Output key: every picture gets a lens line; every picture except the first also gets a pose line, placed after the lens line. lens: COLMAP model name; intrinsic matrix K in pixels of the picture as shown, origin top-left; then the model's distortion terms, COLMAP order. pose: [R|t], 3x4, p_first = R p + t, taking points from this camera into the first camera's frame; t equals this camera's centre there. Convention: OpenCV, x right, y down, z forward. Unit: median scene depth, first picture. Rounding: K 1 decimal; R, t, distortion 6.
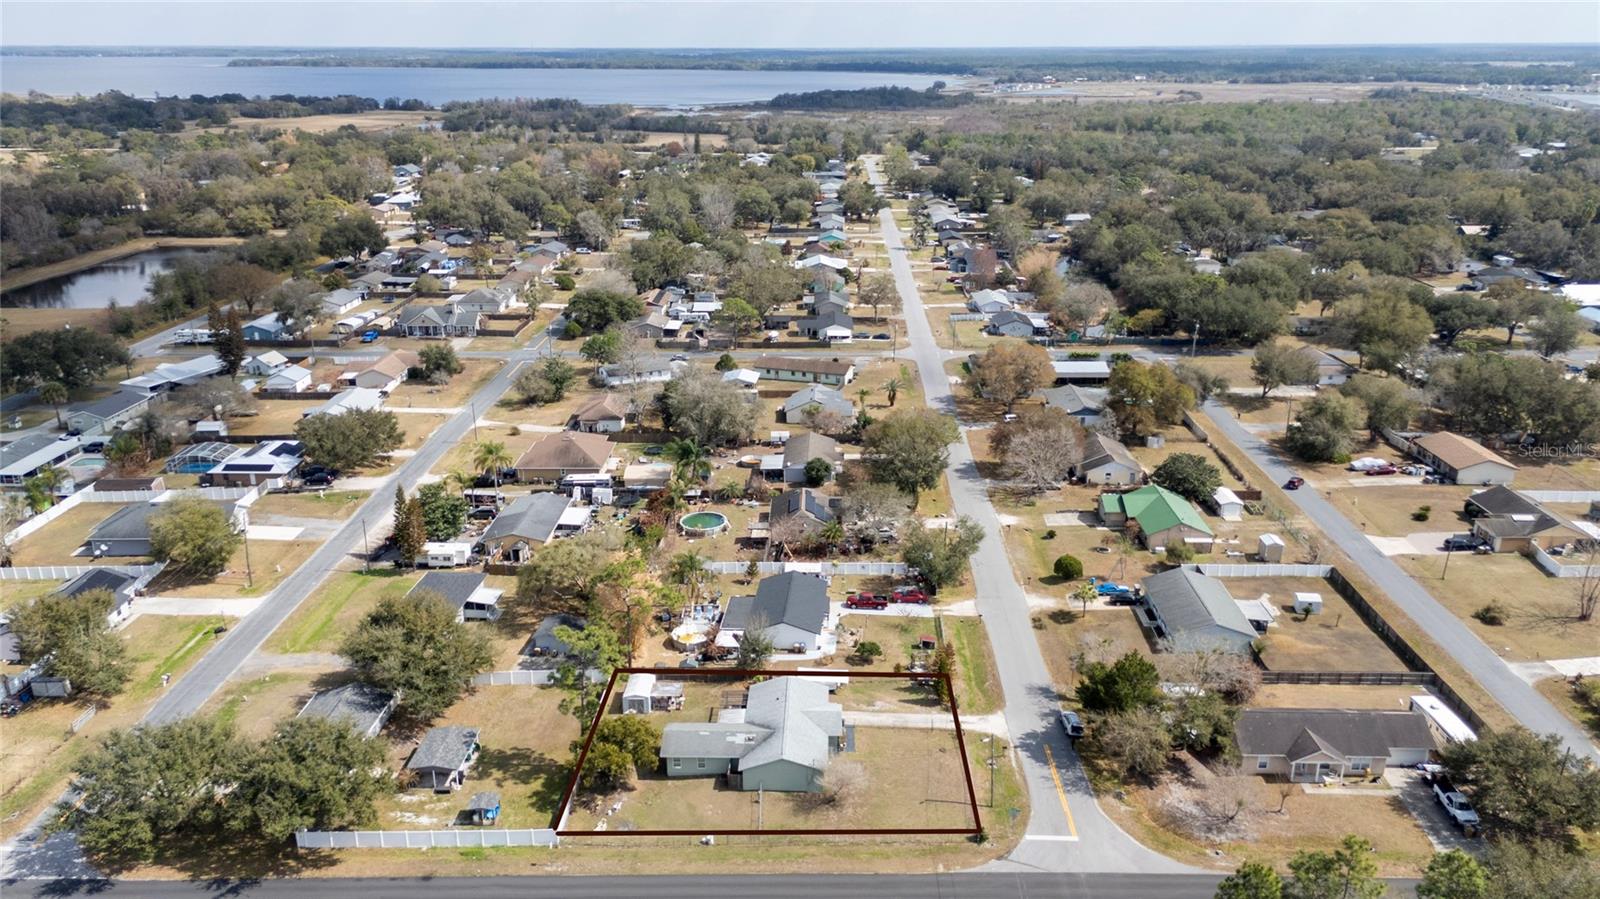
lens RADIAL K [[1163.8, 0, 803.7], [0, 1163.8, 456.9], [0, 0, 1]] dist [0.095117, -0.107553]
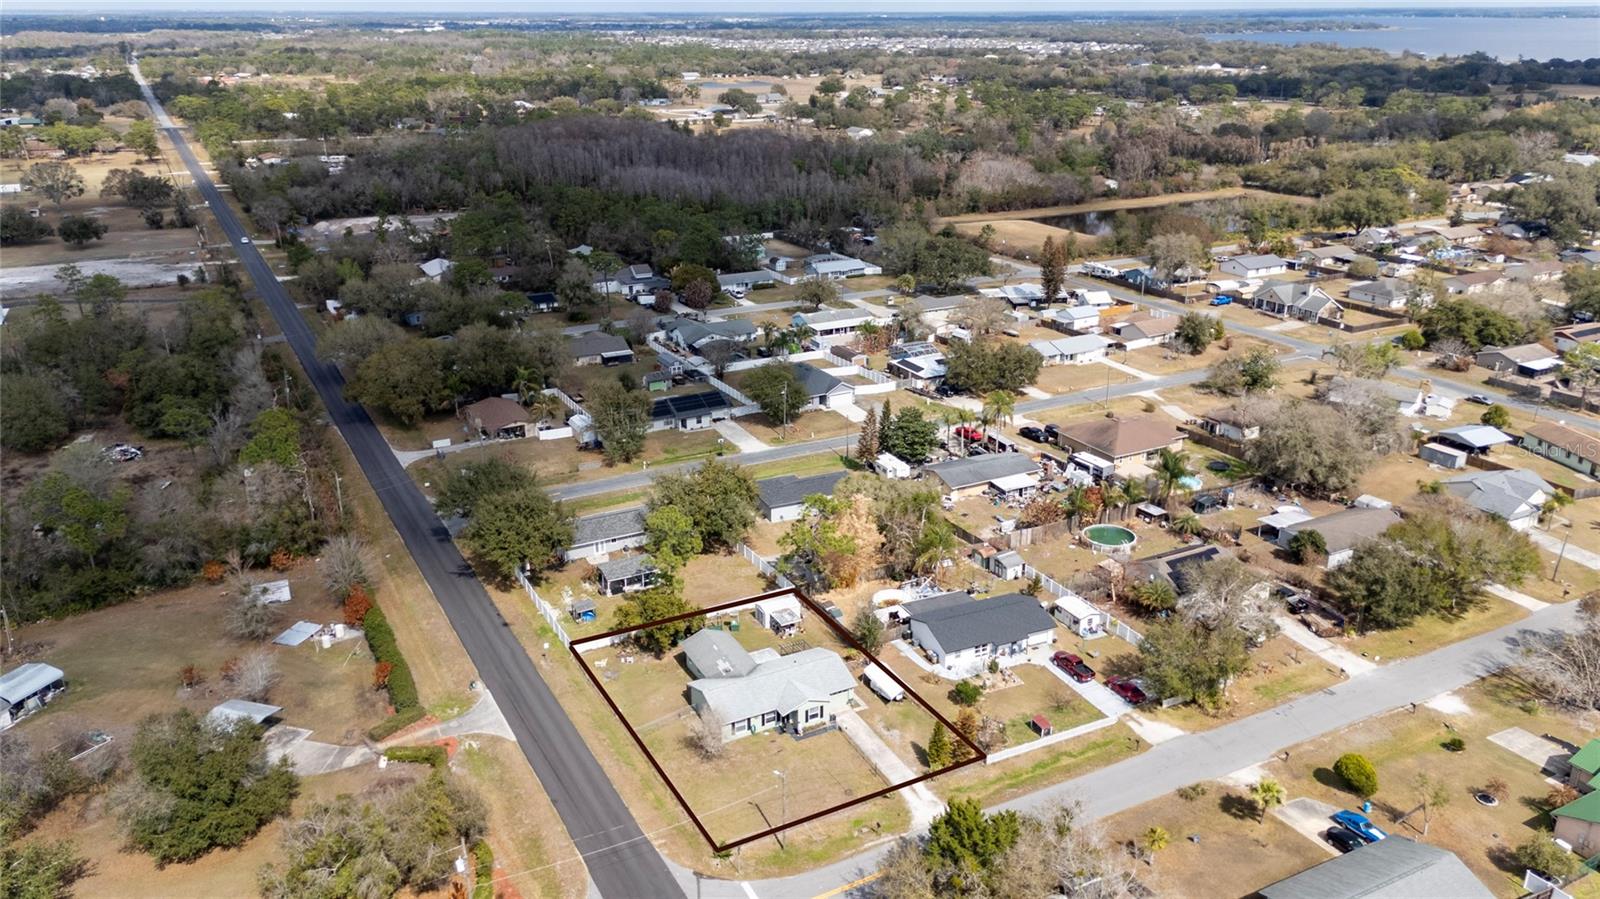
lens RADIAL K [[1163.8, 0, 803.7], [0, 1163.8, 456.9], [0, 0, 1]] dist [0.095117, -0.107553]
pose [[0.485278, 0.312933, -0.816442, 0.477731], [-0.289102, 0.938668, 0.187944, -0.095672], [0.825182, 0.144830, 0.545985, 0.277366]]
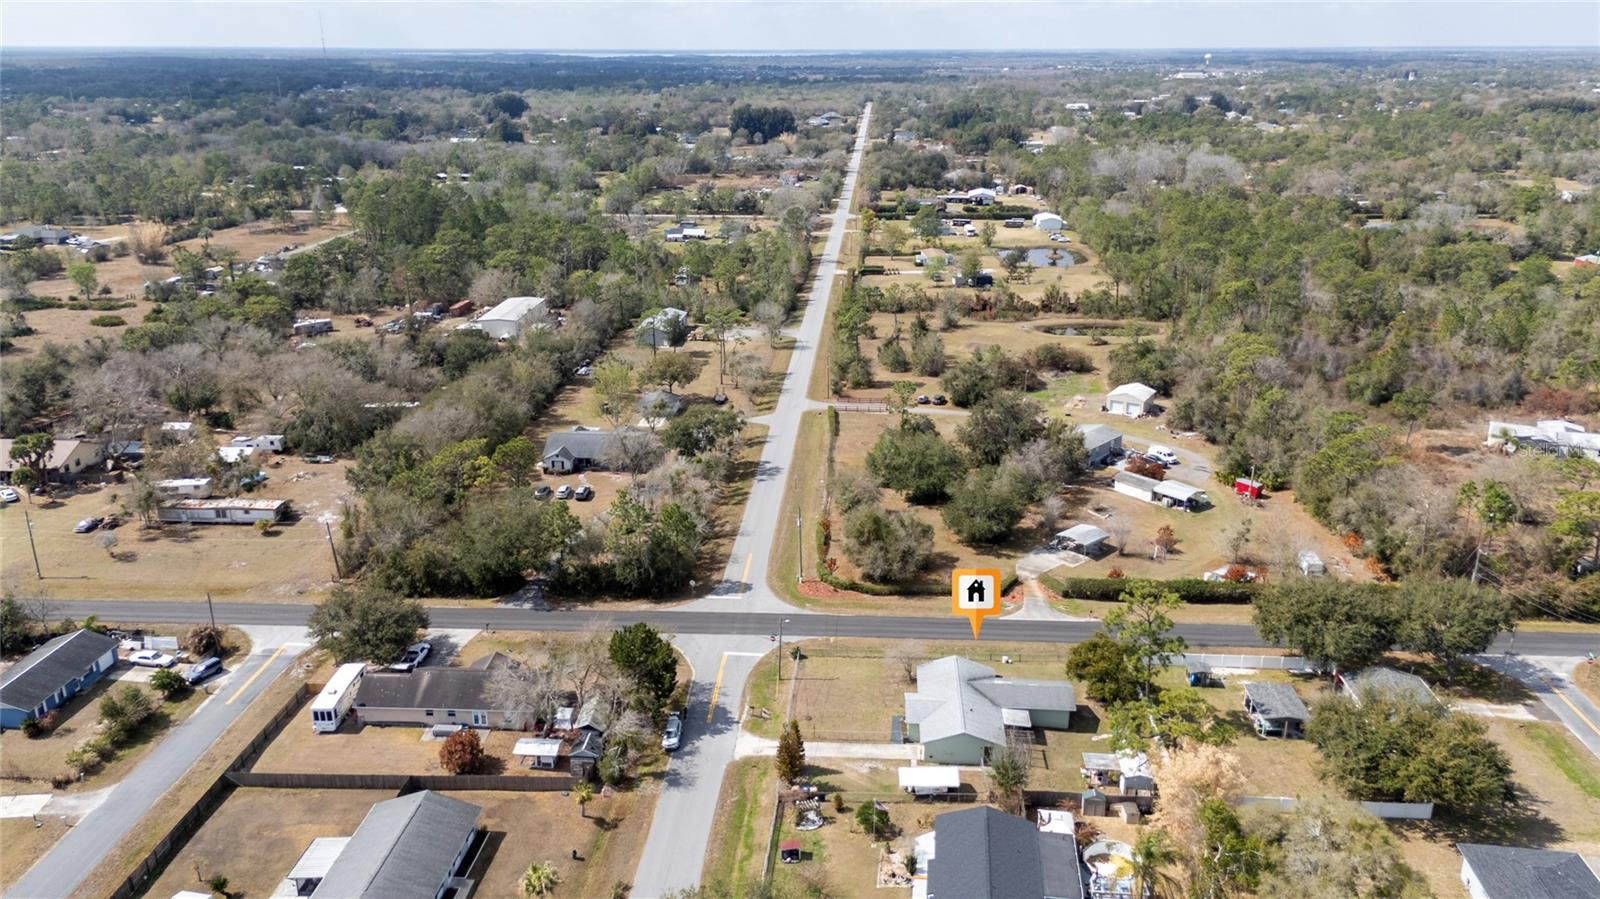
lens RADIAL K [[1163.8, 0, 803.7], [0, 1163.8, 456.9], [0, 0, 1]] dist [0.095117, -0.107553]
pose [[-0.999185, -0.010647, 0.038932, 0.053390], [0.015984, 0.781342, 0.623898, -0.371274], [-0.037062, 0.624012, -0.780536, 1.054133]]
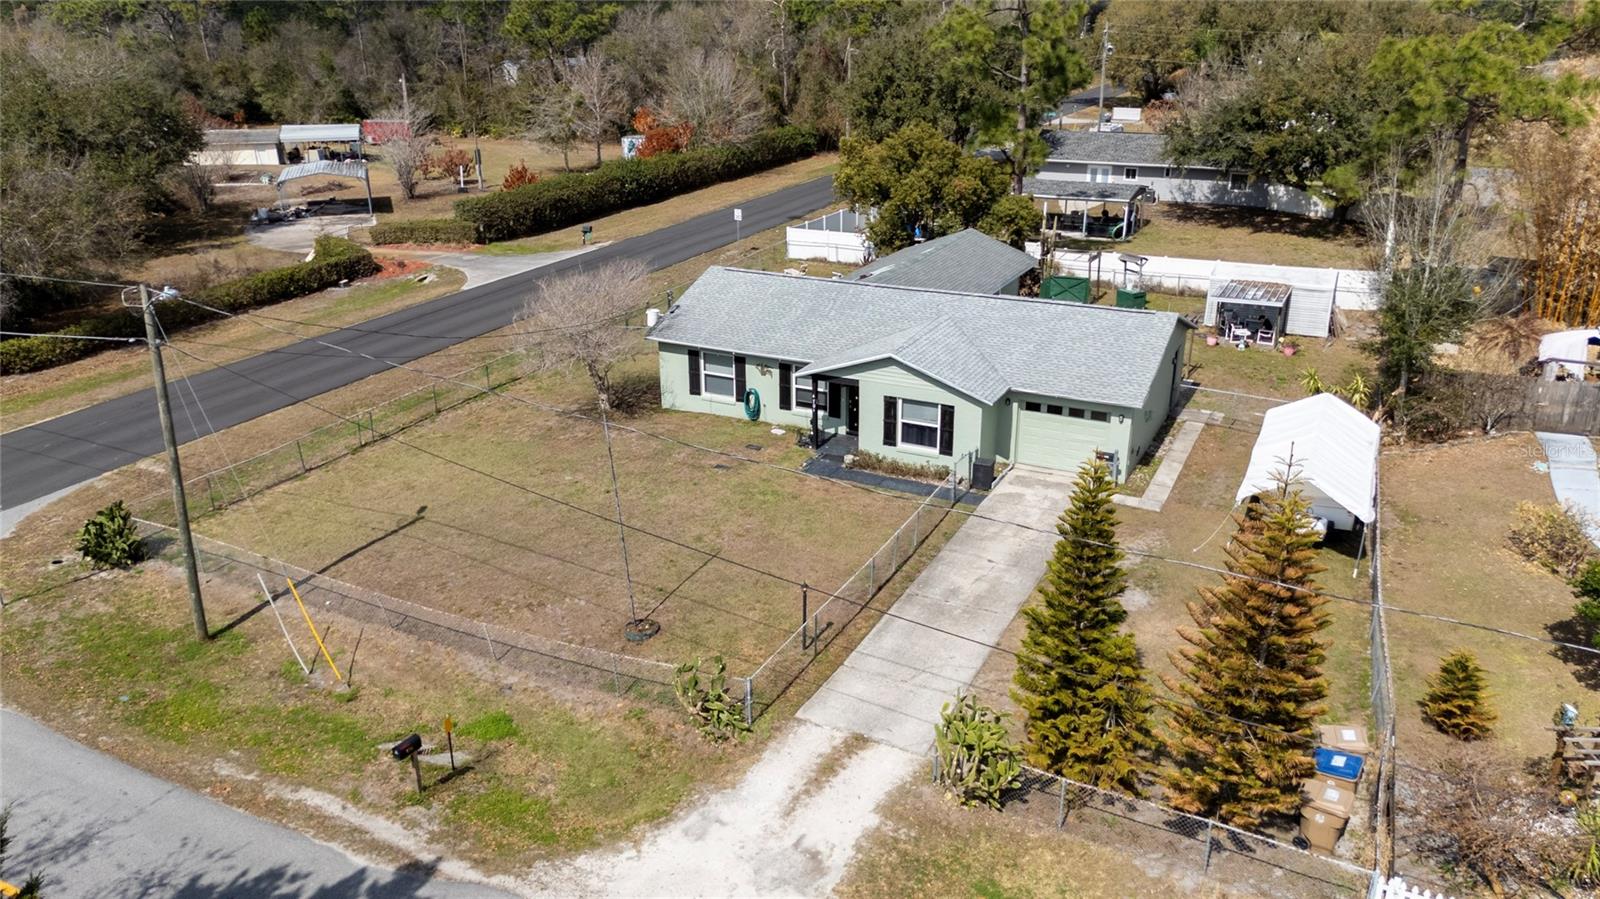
lens RADIAL K [[1163.8, 0, 803.7], [0, 1163.8, 456.9], [0, 0, 1]] dist [0.095117, -0.107553]
pose [[-0.427164, 0.333752, -0.840322, 0.170489], [-0.291999, 0.828661, 0.477553, 0.073754], [0.855726, 0.449366, -0.256520, 0.670205]]
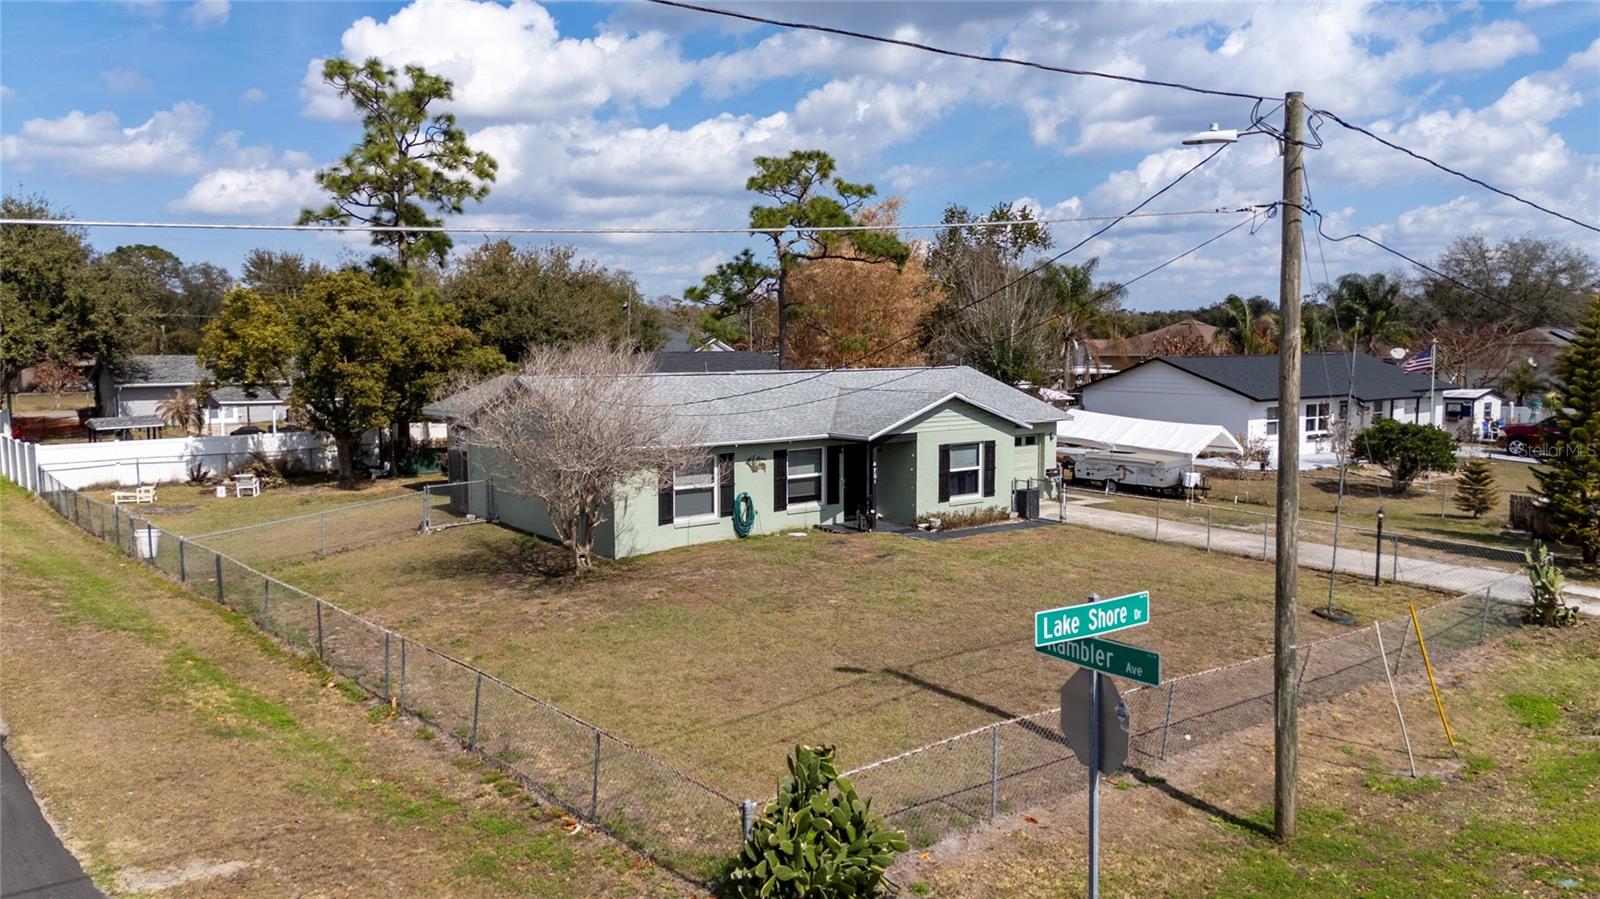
lens RADIAL K [[1176.1, 0, 806.8], [0, 1176.1, 446.5], [0, 0, 1]] dist [0.095551, -0.106008]
pose [[0.648300, 0.071552, -0.758015, 0.126242], [-0.250416, 0.960225, -0.123531, 0.168397], [0.719026, 0.269904, 0.640432, 0.519457]]
